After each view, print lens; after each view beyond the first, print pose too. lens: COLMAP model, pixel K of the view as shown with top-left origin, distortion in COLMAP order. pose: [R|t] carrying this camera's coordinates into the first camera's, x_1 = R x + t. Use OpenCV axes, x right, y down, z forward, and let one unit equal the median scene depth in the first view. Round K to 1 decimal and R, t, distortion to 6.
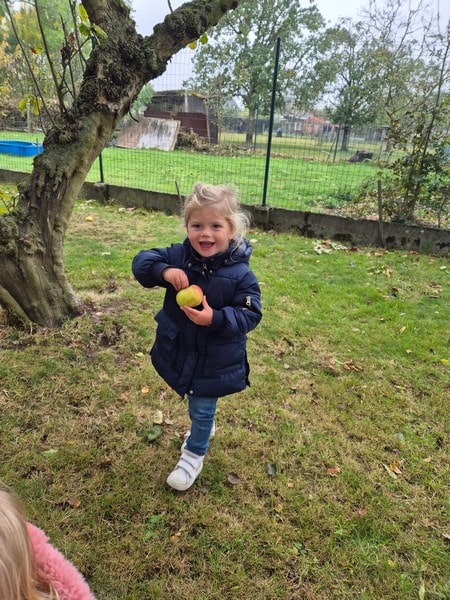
lens RADIAL K [[394.4, 0, 220.4], [0, 394.4, 296.0], [0, 0, 1]] dist [0.053224, -0.050491]
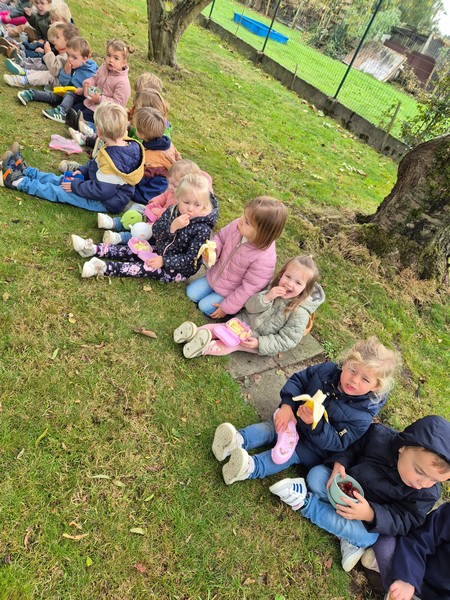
lens RADIAL K [[394.4, 0, 223.7], [0, 394.4, 297.9], [0, 0, 1]] dist [0.053224, -0.050491]
pose [[0.769060, 0.544016, -0.335550, 0.696162], [-0.490668, 0.838913, 0.235521, 0.240271], [0.409625, -0.016486, 0.912105, -0.509119]]
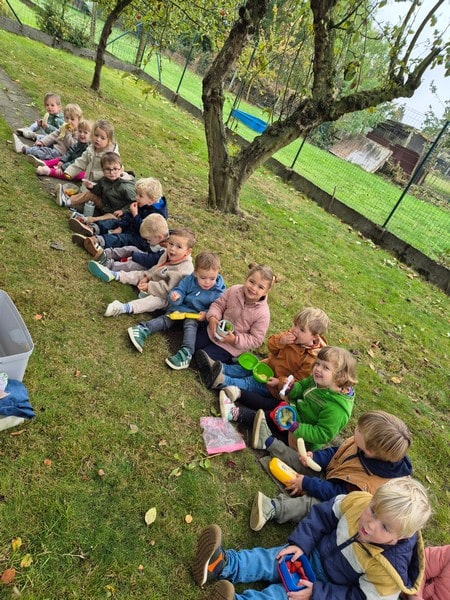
lens RADIAL K [[394.4, 0, 224.3], [0, 394.4, 301.5], [0, 0, 1]] dist [0.053224, -0.050491]
pose [[0.809250, 0.493650, -0.318472, 0.235106], [-0.492803, 0.865536, 0.089398, 0.142599], [0.319781, 0.084599, 0.943707, -0.454216]]
